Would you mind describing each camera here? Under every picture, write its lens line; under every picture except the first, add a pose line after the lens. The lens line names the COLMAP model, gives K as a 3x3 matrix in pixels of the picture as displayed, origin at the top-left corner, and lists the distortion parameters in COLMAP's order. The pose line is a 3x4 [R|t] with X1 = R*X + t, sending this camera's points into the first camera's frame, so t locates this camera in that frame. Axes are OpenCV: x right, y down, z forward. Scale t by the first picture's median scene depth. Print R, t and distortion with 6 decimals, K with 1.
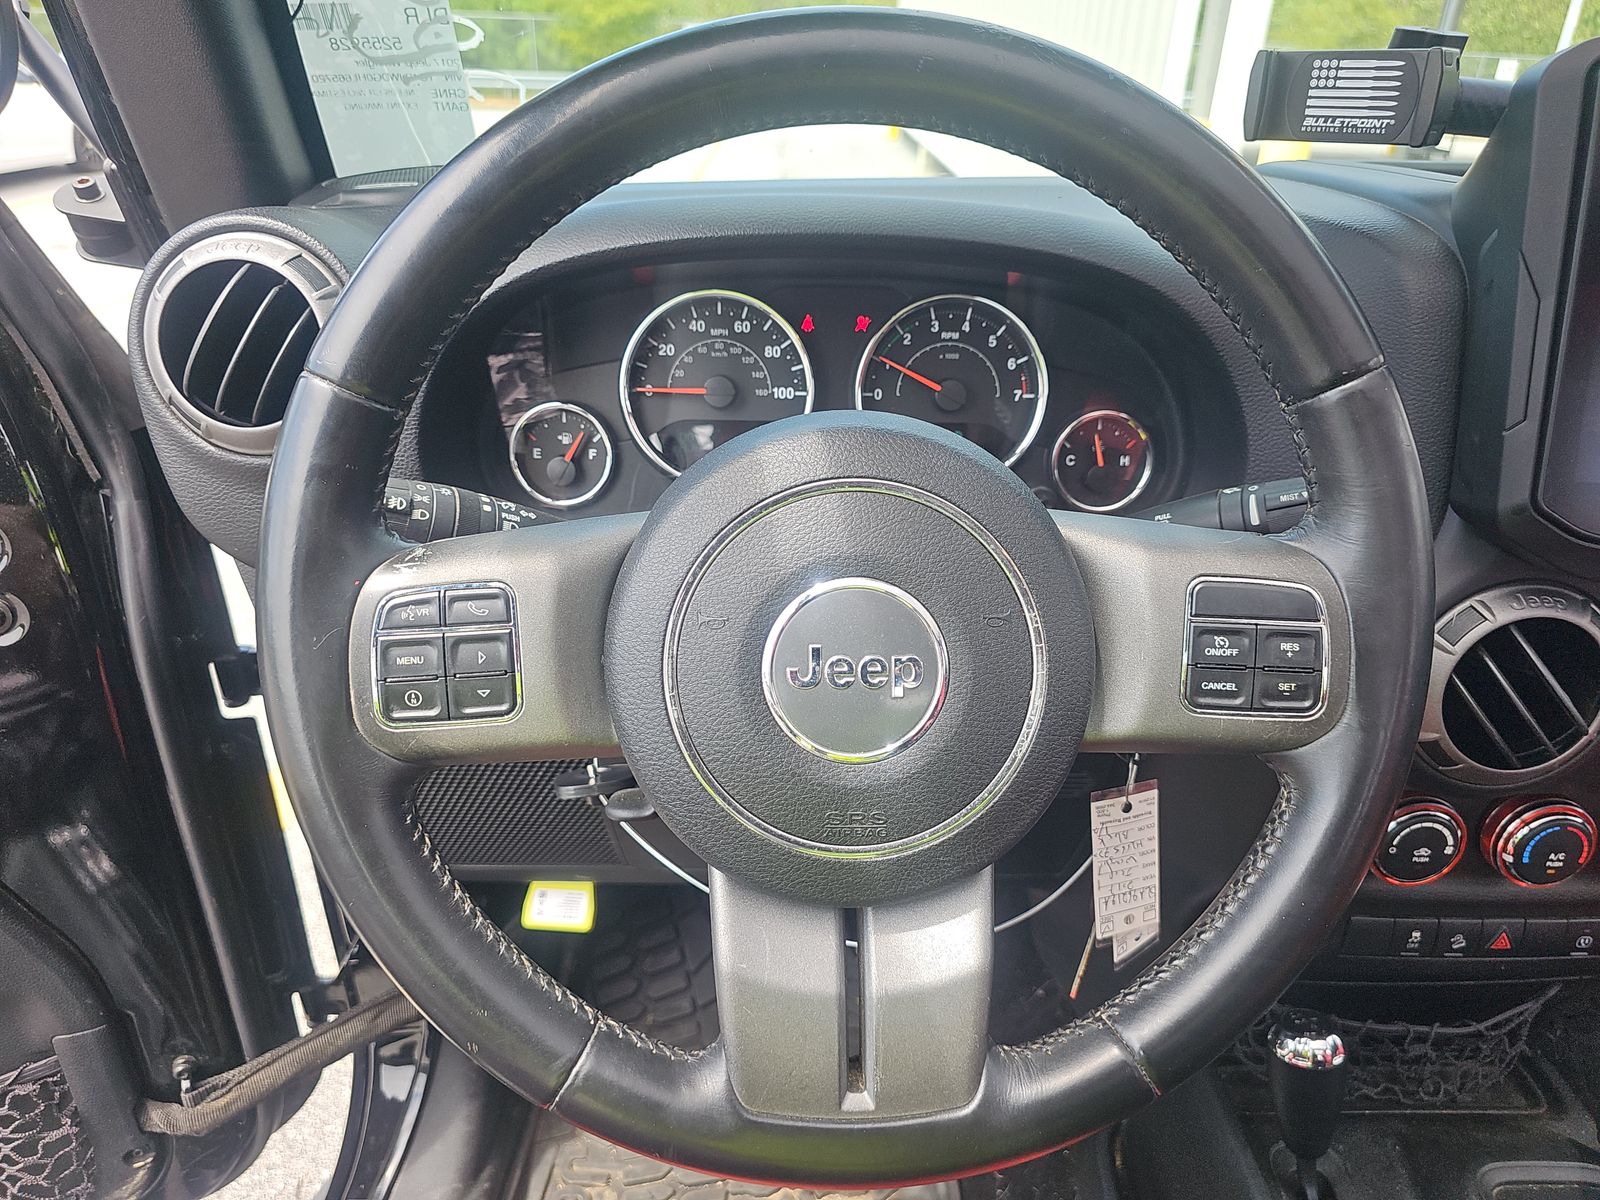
lens RADIAL K [[1068.5, 0, 811.9], [0, 1068.5, 602.7], [0, 0, 1]] dist [0.009300, -0.012043]
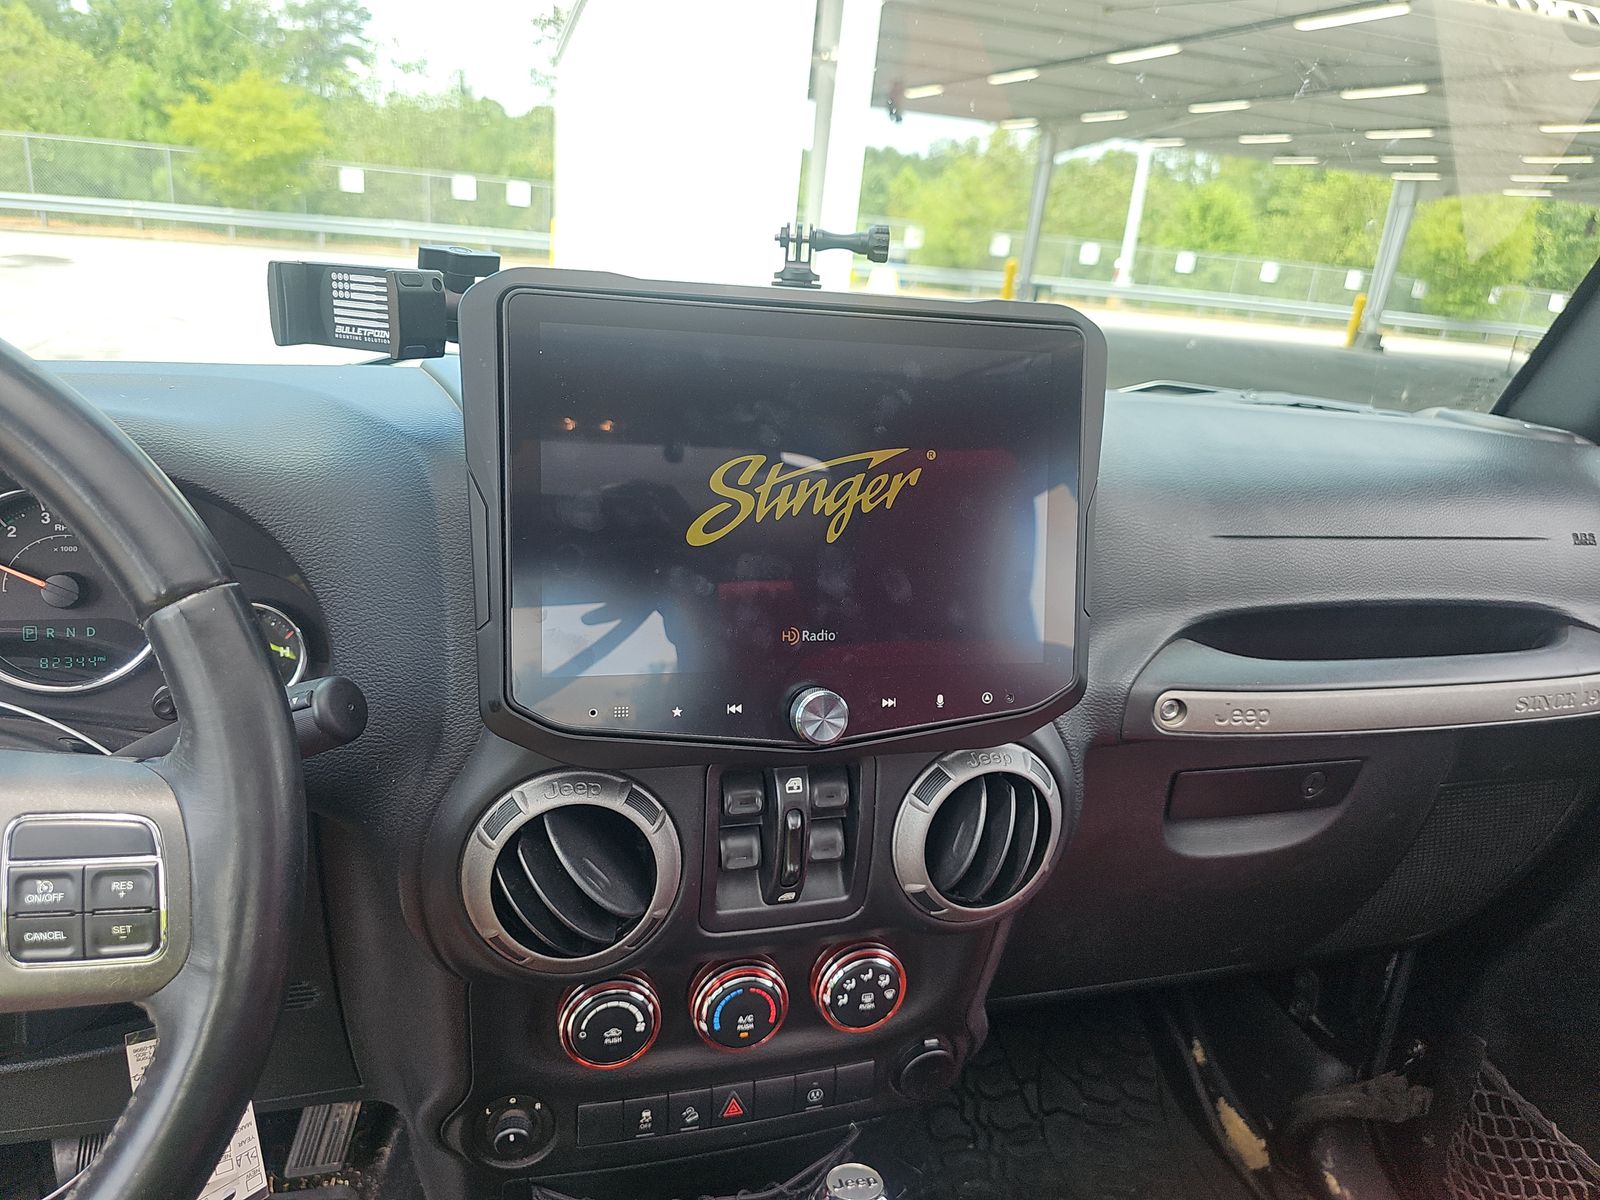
lens RADIAL K [[1068.5, 0, 807.3], [0, 1068.5, 595.6], [0, 0, 1]] dist [0.009300, -0.012043]
pose [[0.965140, -0.031580, 0.259822, 0.506610], [0.064741, 0.990651, -0.120080, -0.037417], [-0.253601, 0.132716, 0.958161, -0.047373]]
